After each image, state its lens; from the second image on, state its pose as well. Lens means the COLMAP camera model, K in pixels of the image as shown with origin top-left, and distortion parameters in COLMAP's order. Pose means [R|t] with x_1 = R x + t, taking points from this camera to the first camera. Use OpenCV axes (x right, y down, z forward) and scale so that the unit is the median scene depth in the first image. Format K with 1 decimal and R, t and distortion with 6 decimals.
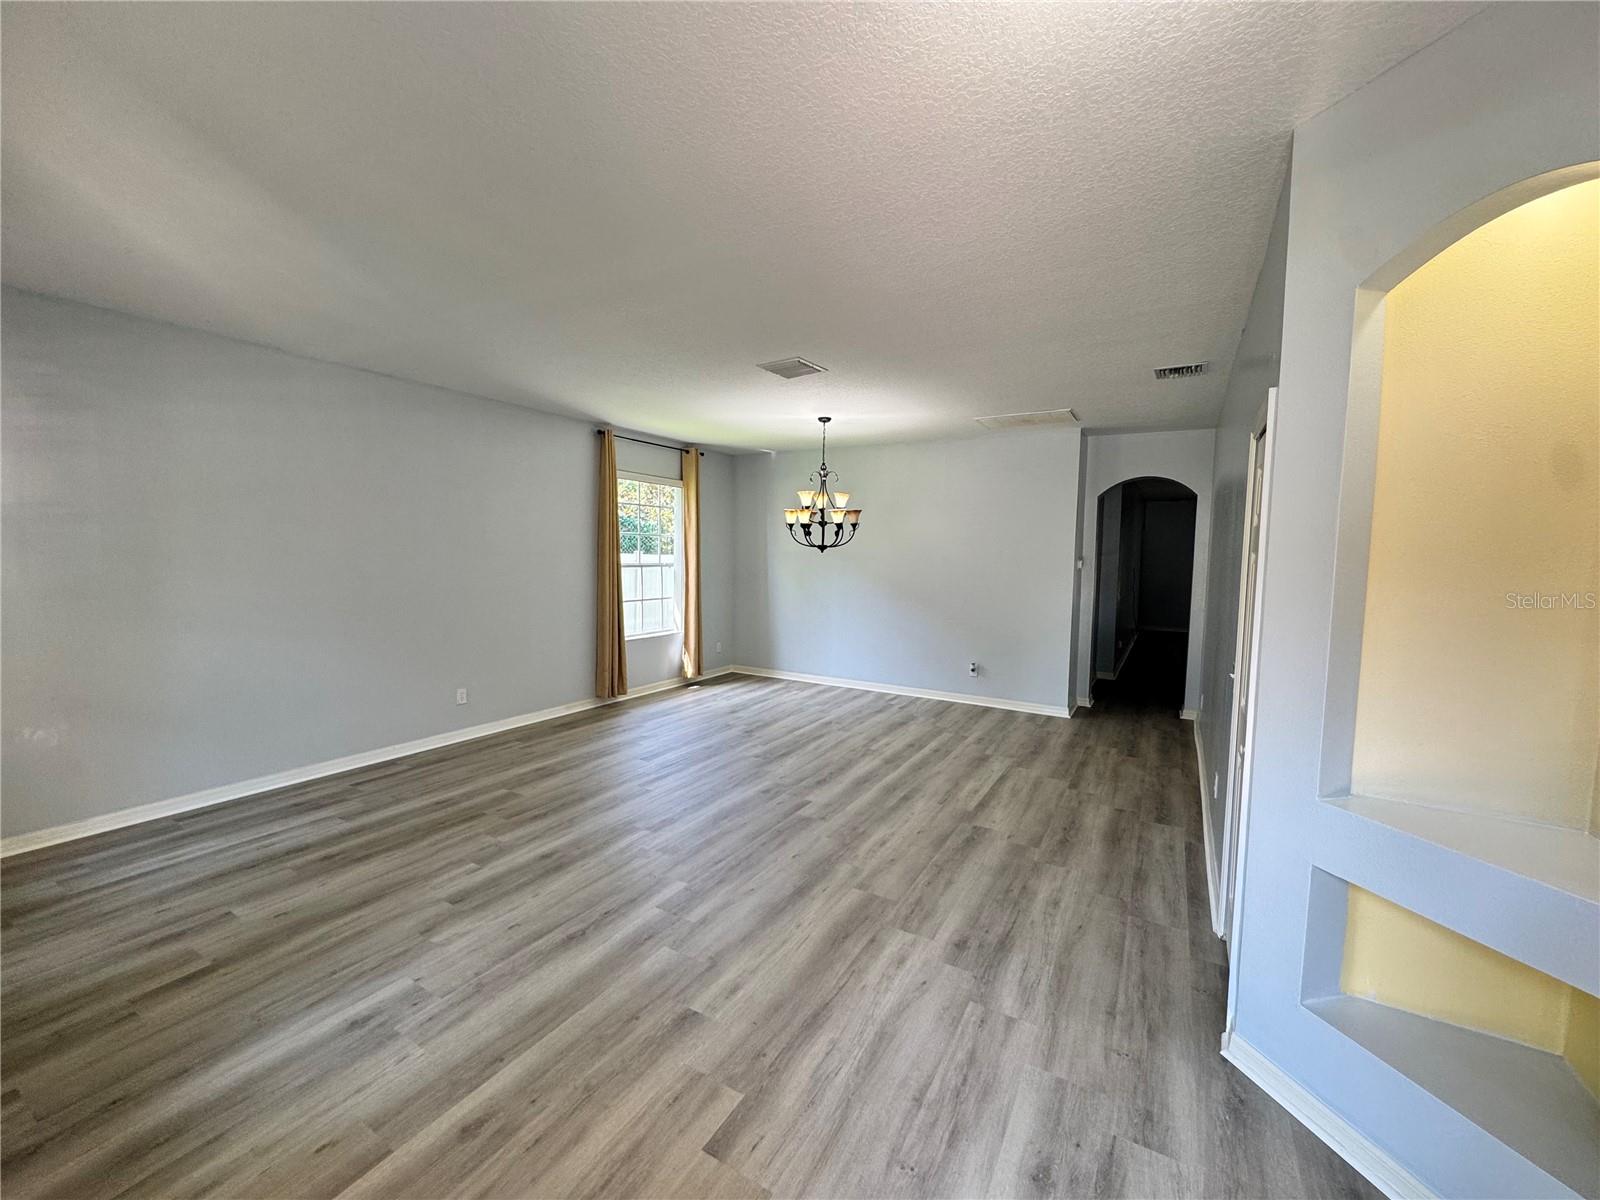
lens RADIAL K [[651.0, 0, 793.3], [0, 651.0, 598.6], [0, 0, 1]] dist [-0.002711, 0.000121]
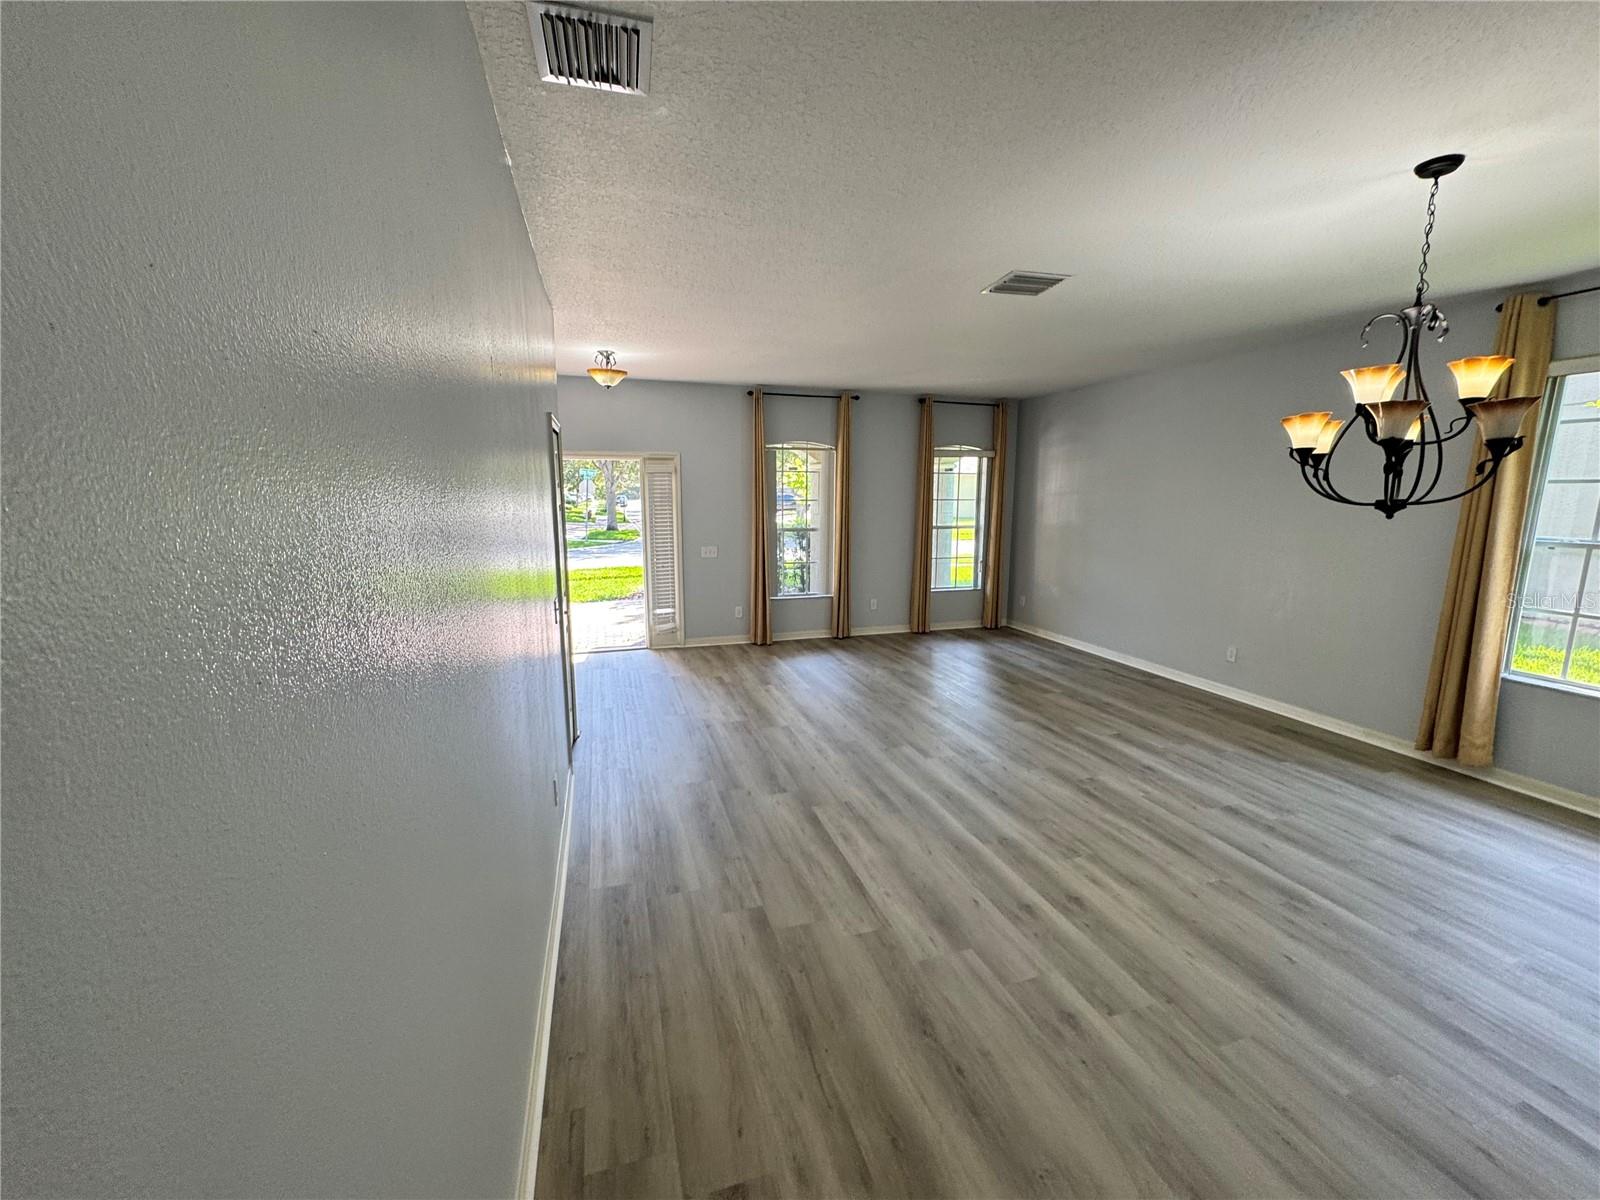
lens RADIAL K [[651.0, 0, 797.7], [0, 651.0, 602.8], [0, 0, 1]] dist [-0.002711, 0.000121]
pose [[-0.680249, 0.103072, -0.725698, 0.767797], [-0.064585, 0.977784, 0.199417, -0.098094], [0.730130, 0.182522, -0.658479, 1.301990]]
